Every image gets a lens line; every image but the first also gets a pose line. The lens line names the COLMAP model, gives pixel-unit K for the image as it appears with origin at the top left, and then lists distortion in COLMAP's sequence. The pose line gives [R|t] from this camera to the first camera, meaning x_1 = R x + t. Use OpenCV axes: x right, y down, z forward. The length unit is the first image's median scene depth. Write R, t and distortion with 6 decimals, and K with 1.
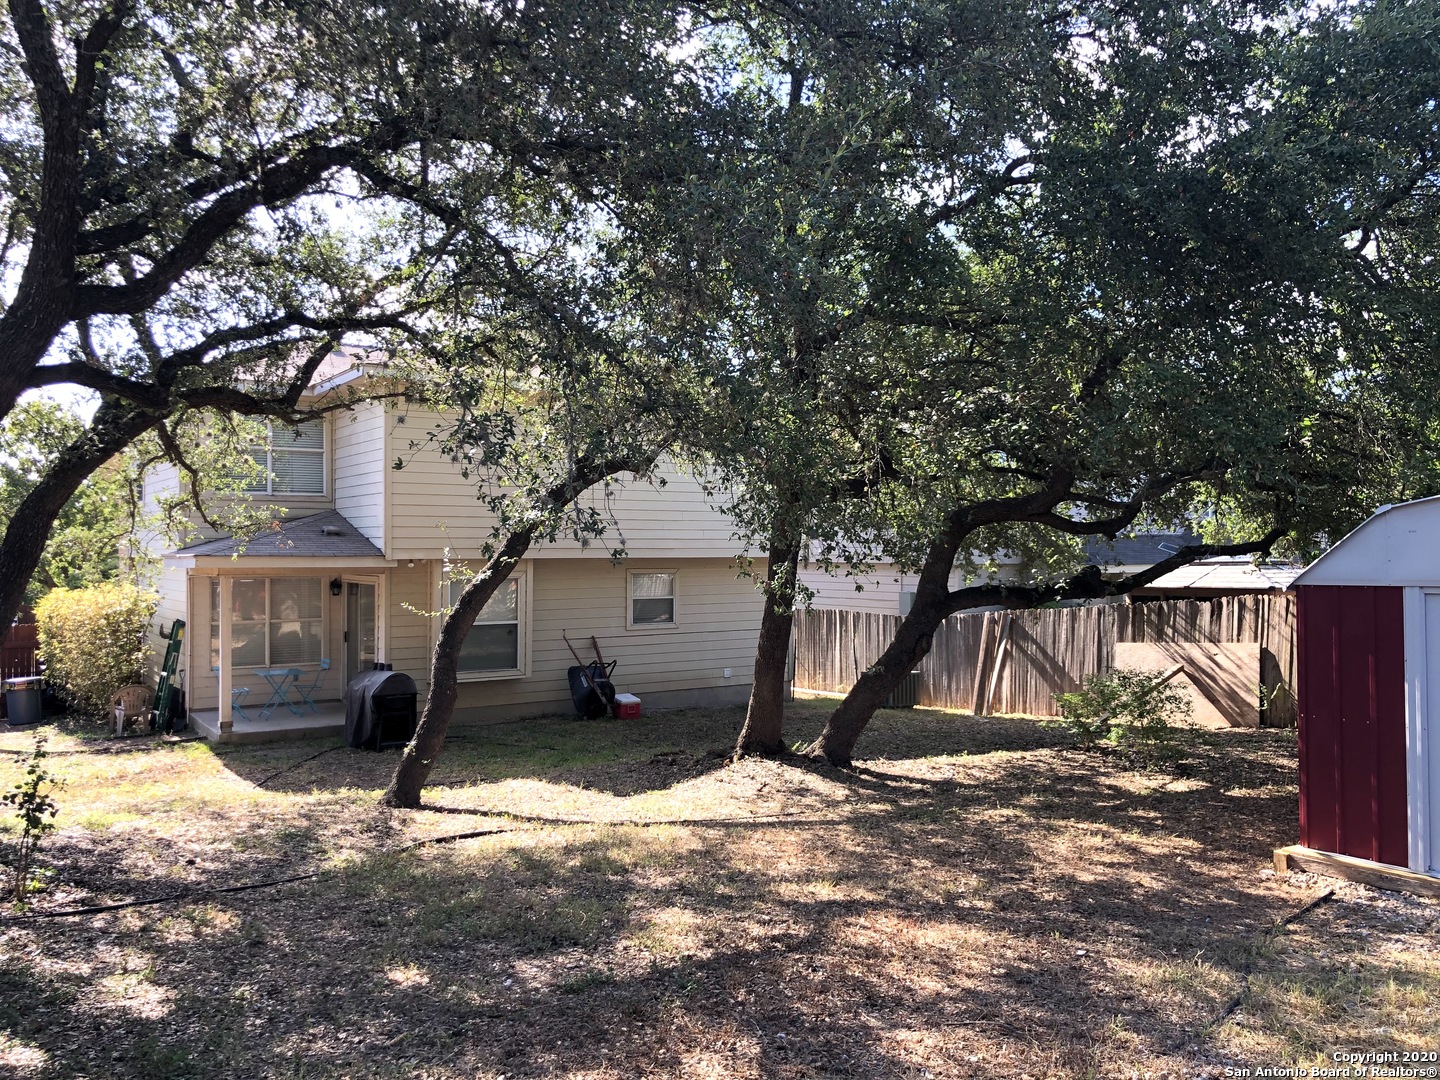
lens RADIAL K [[1179.6, 0, 727.2], [0, 1179.6, 544.4], [0, 0, 1]] dist [0.059126, -0.063013]
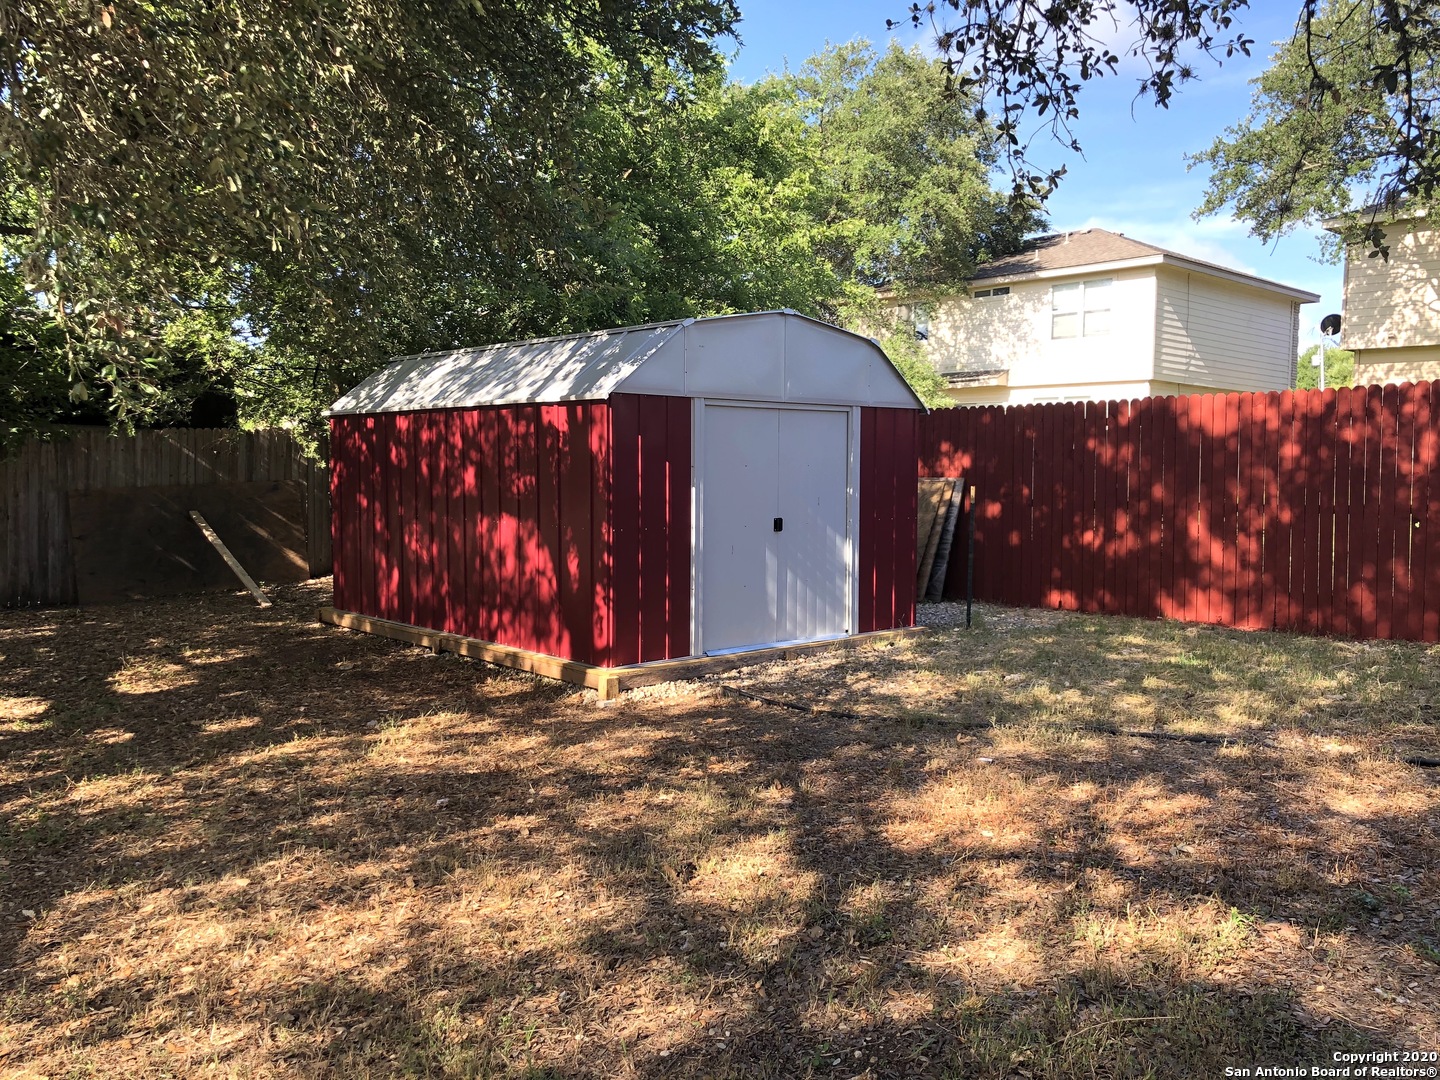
lens RADIAL K [[1179.6, 0, 723.4], [0, 1179.6, 533.9], [0, 0, 1]] dist [0.059126, -0.063013]
pose [[-0.146319, -0.058359, 0.987514, -0.463317], [-0.024033, 0.998173, 0.055428, 0.091661], [-0.988945, -0.015623, -0.147455, 1.047973]]
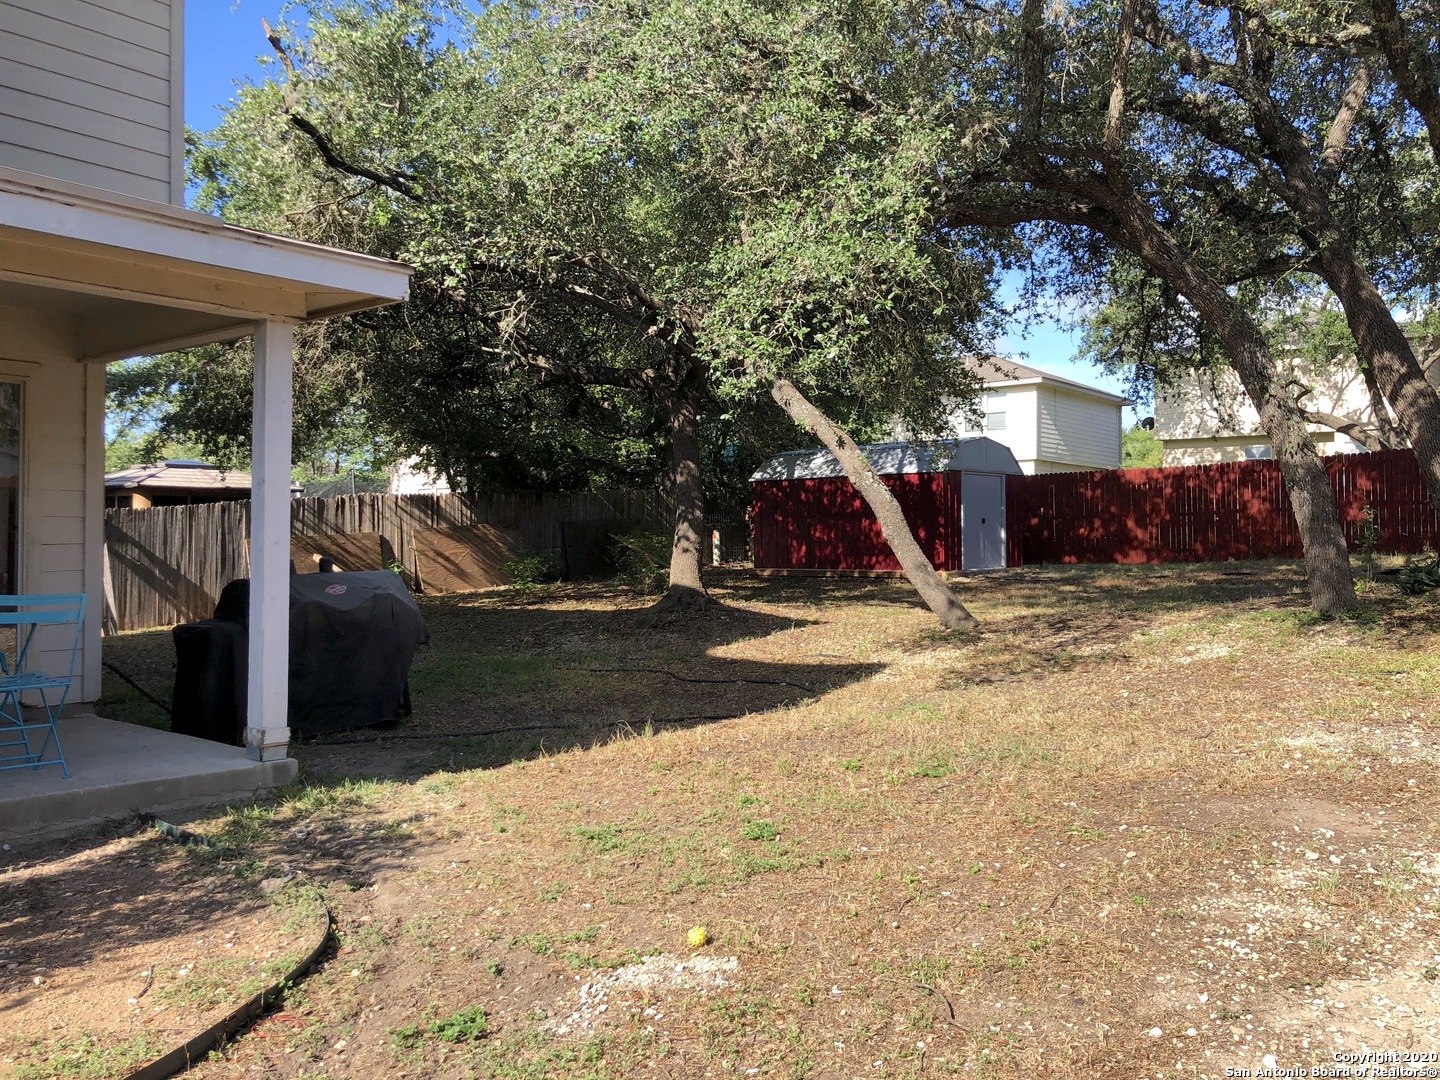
lens RADIAL K [[1179.6, 0, 726.4], [0, 1179.6, 543.4], [0, 0, 1]] dist [0.059126, -0.063013]
pose [[-0.297482, -0.000584, 0.954727, -1.848221], [-0.009187, 0.999955, -0.002251, 0.208161], [-0.954683, -0.009441, -0.297474, 2.230147]]
